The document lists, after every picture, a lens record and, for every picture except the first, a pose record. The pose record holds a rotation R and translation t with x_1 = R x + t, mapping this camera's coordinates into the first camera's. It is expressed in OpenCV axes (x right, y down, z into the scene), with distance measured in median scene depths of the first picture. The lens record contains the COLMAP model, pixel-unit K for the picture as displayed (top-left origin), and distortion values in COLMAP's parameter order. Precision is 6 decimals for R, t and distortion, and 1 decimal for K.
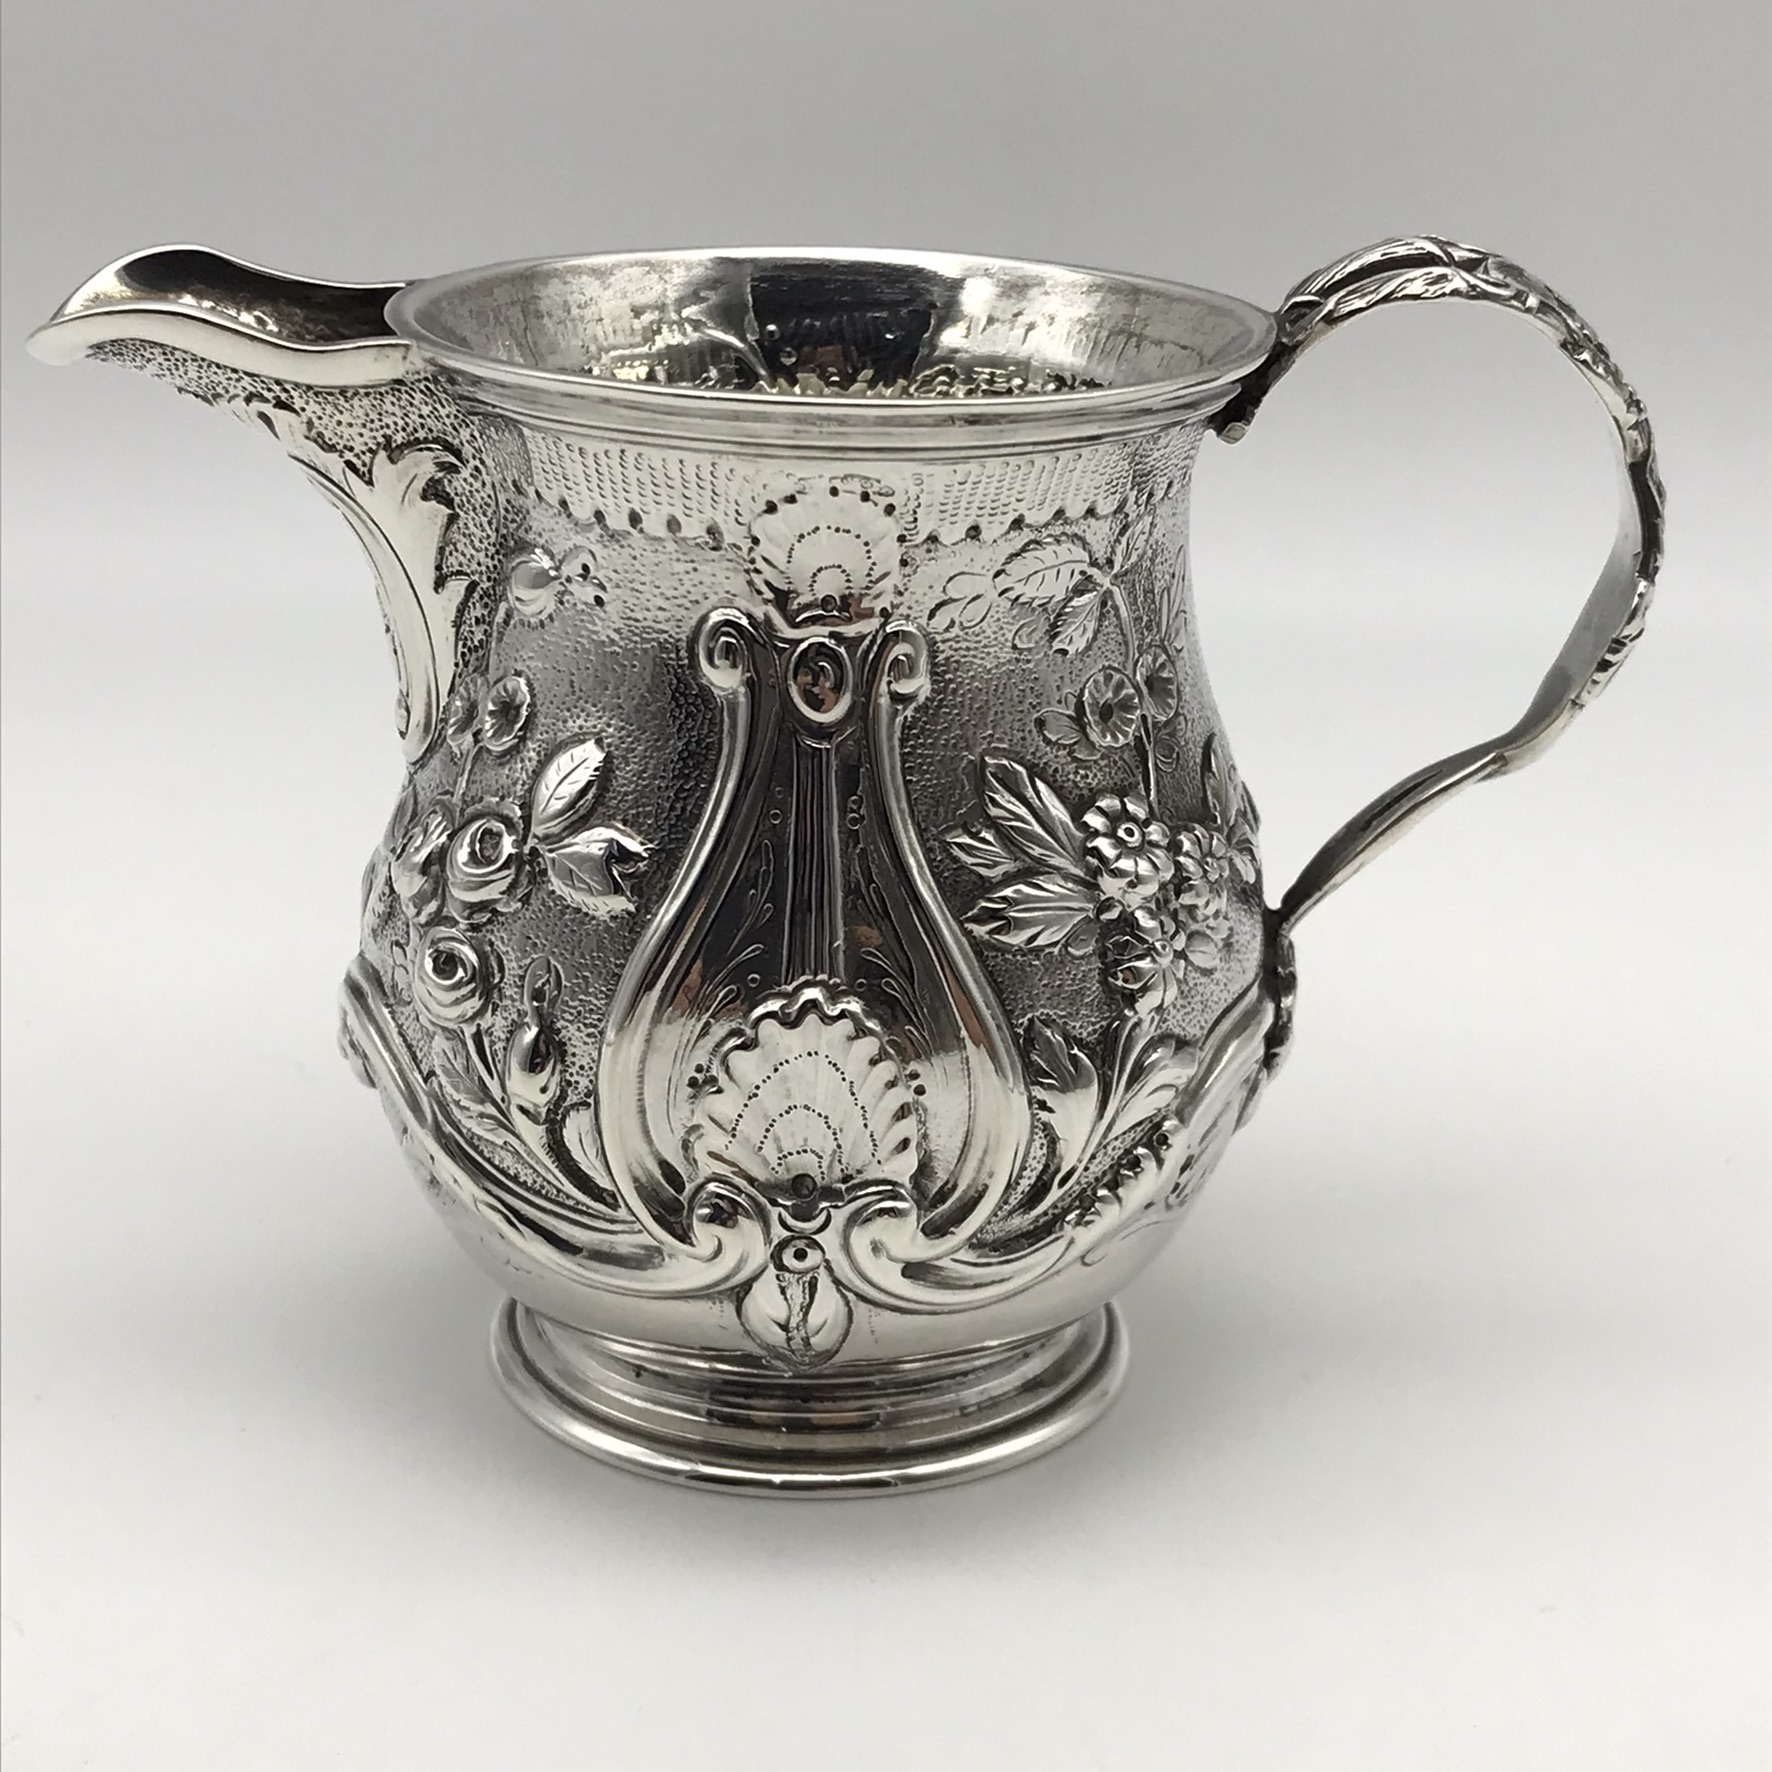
lens RADIAL K [[3322.9, 0, 882.0], [0, 3322.9, 891.1], [0, 0, 1]] dist [0.153760, 0.000000]
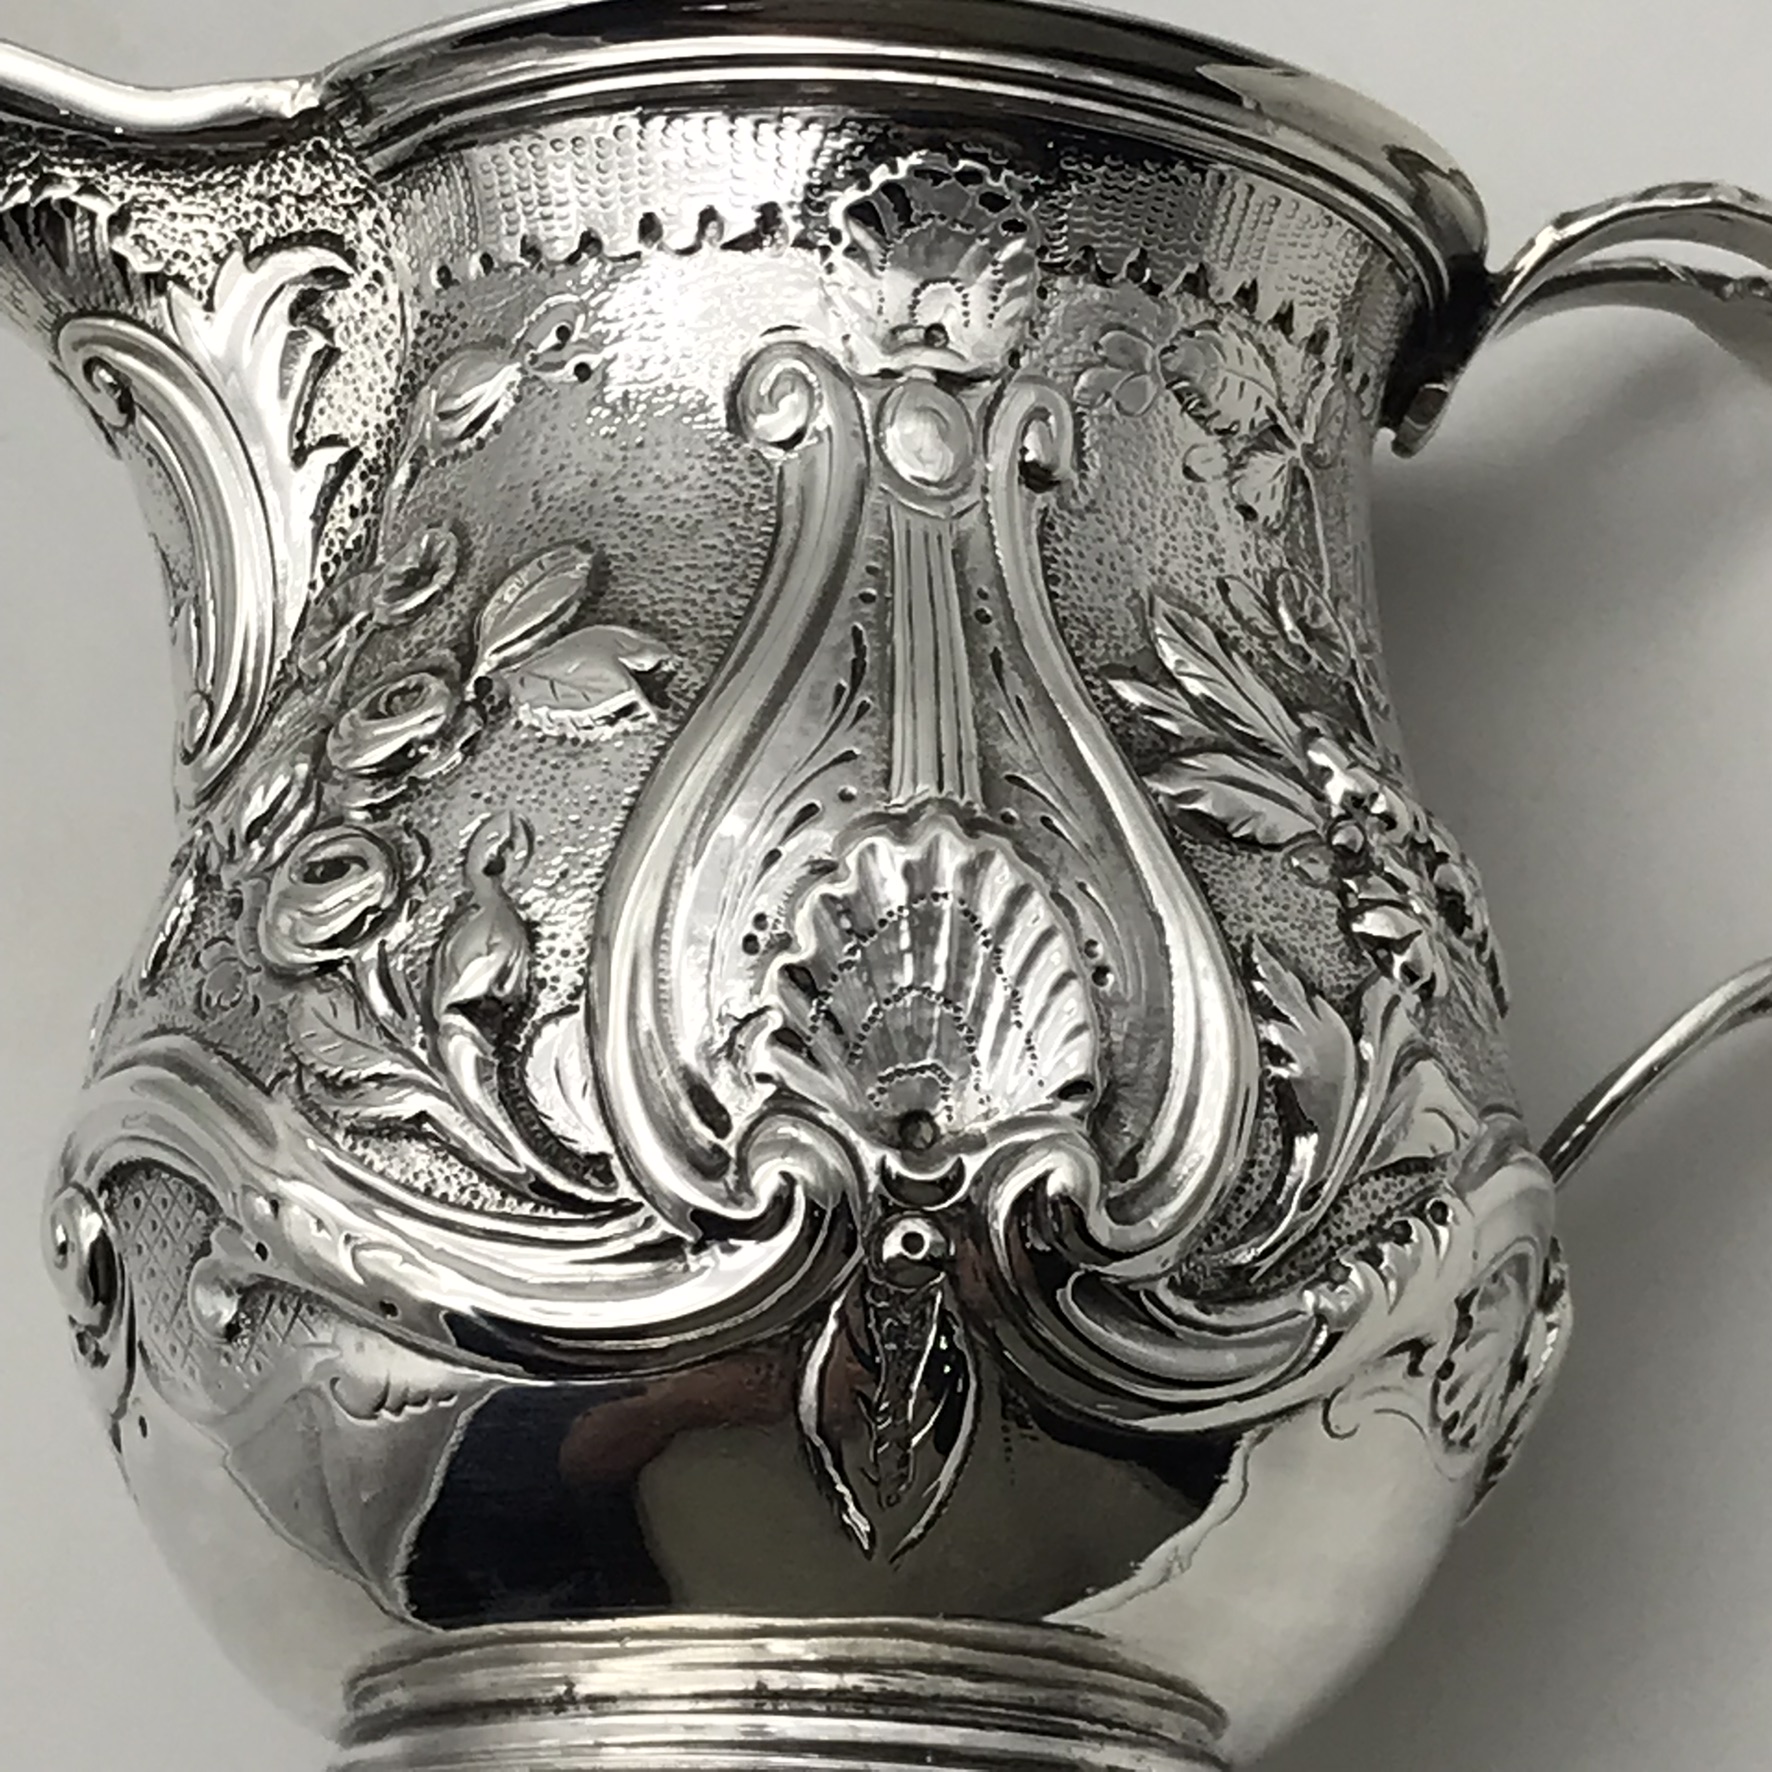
lens RADIAL K [[6155.0, 0, 889.2], [0, 6155.0, 886.2], [0, 0, 1]] dist [0.323713, 0.000000]
pose [[0.985462, 0.054396, 0.160950, -0.214554], [0.048310, 0.818529, -0.572431, 0.702545], [-0.162880, 0.571885, 0.804001, 0.039027]]
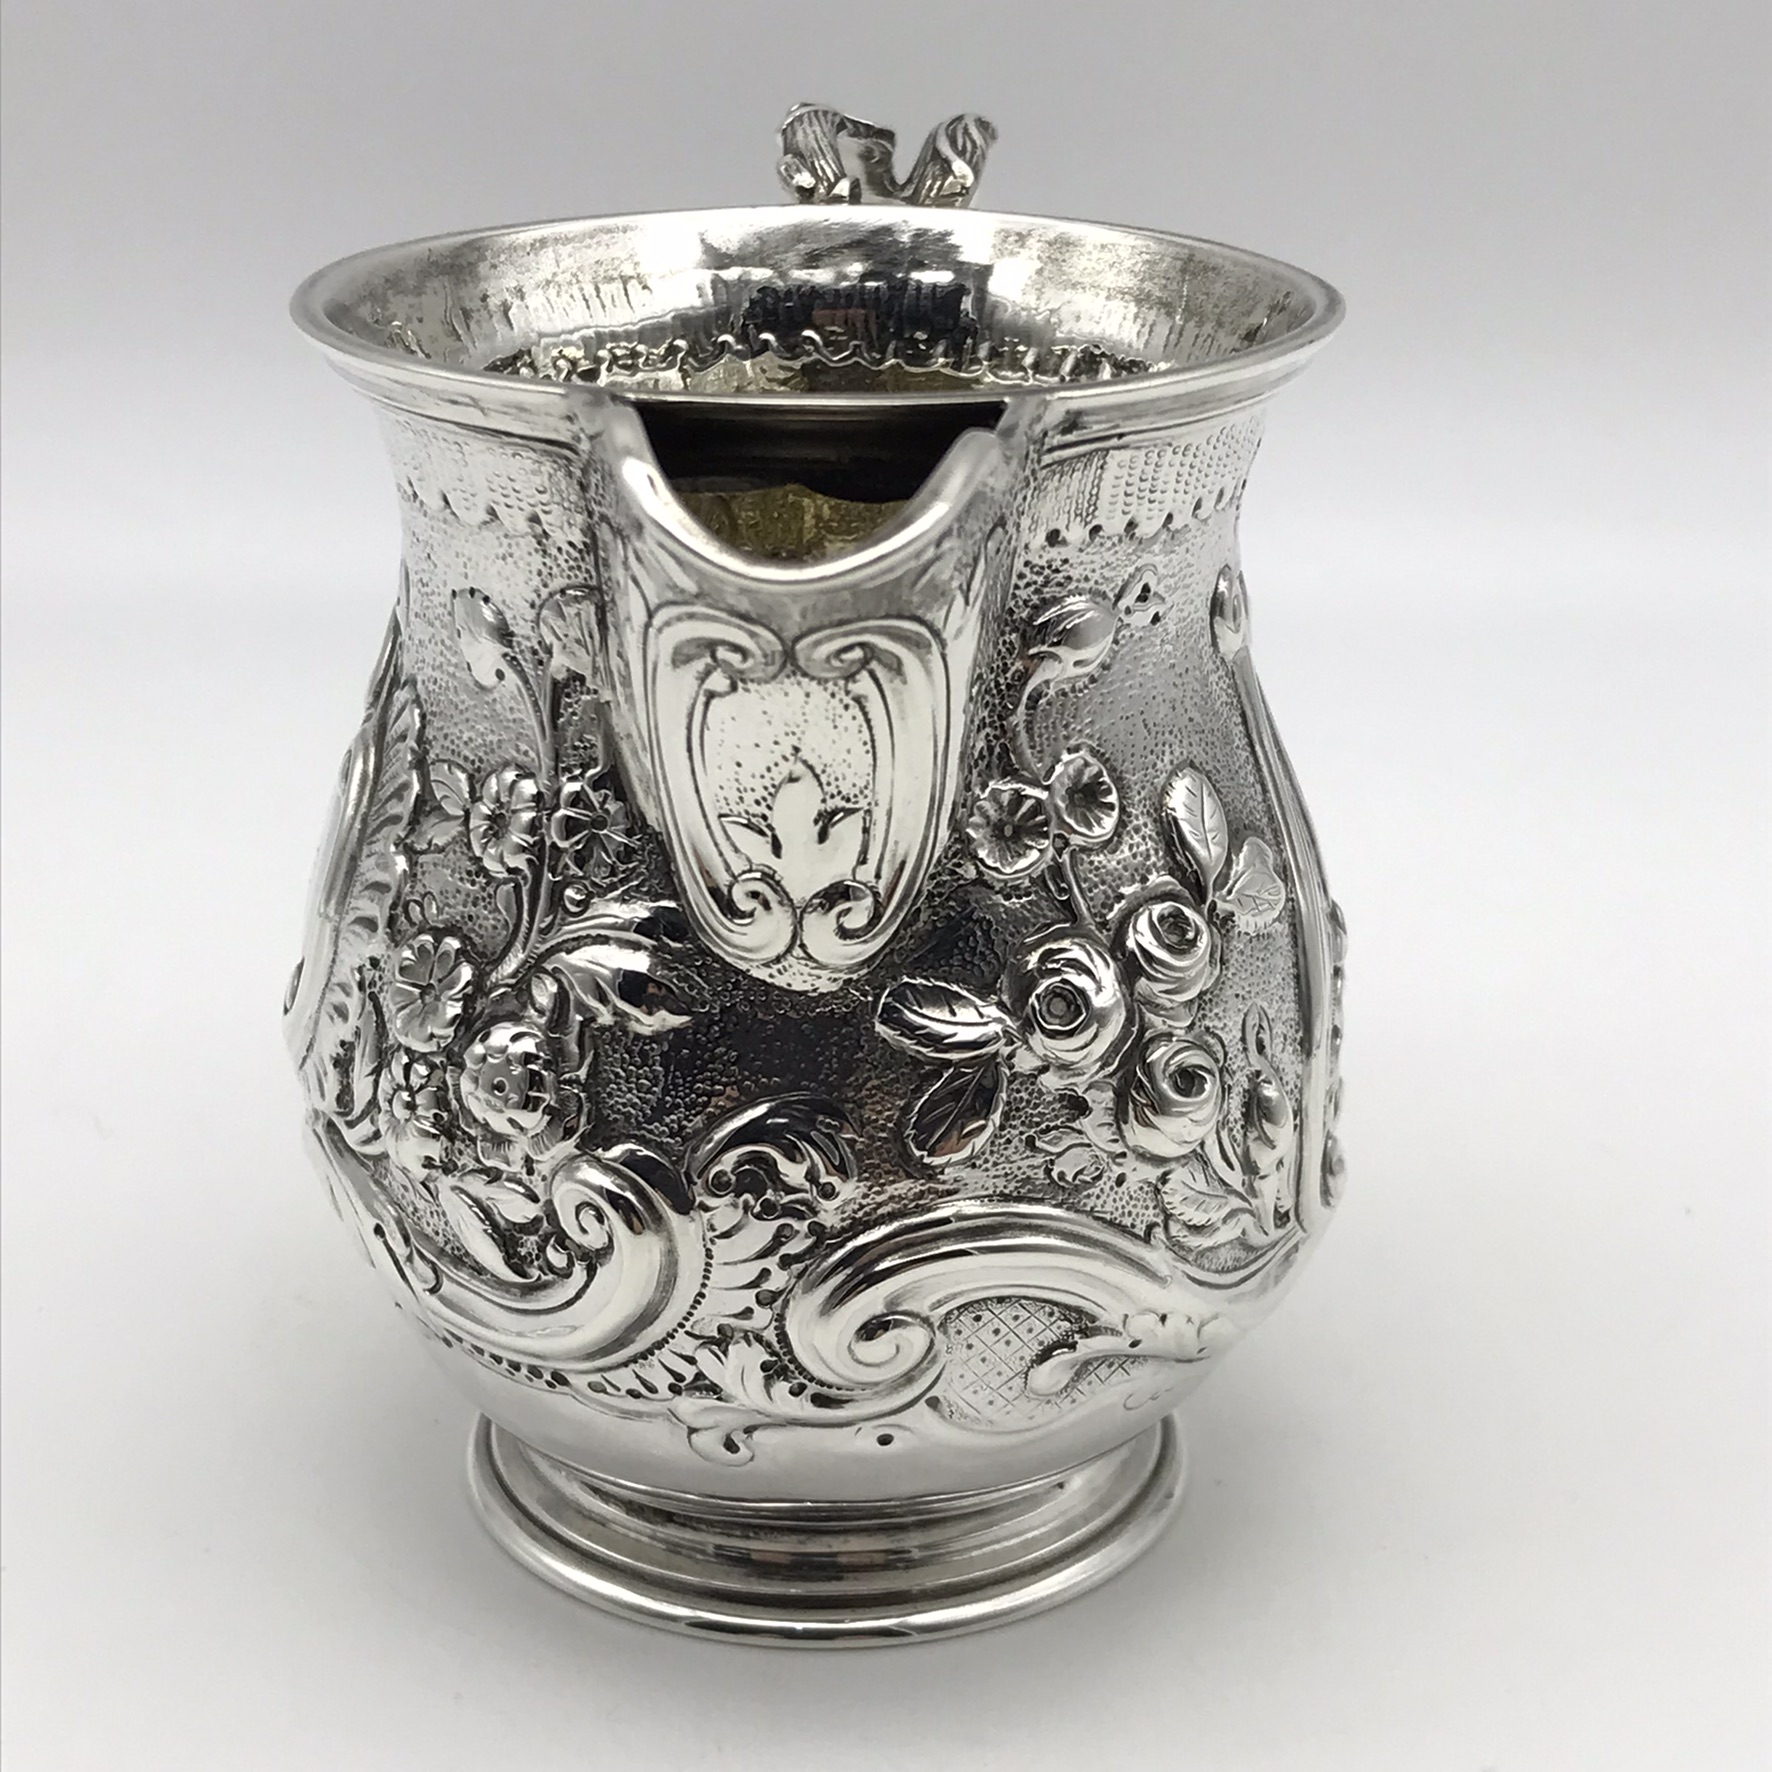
lens RADIAL K [[3444.8, 0, 886.9], [0, 3444.8, 888.6], [0, 0, 1]] dist [0.297396, 0.000000]
pose [[0.067373, -0.373211, 0.925297, -0.940474], [0.318749, 0.886855, 0.334497, -0.343639], [-0.945442, 0.272401, 0.178711, 0.899760]]
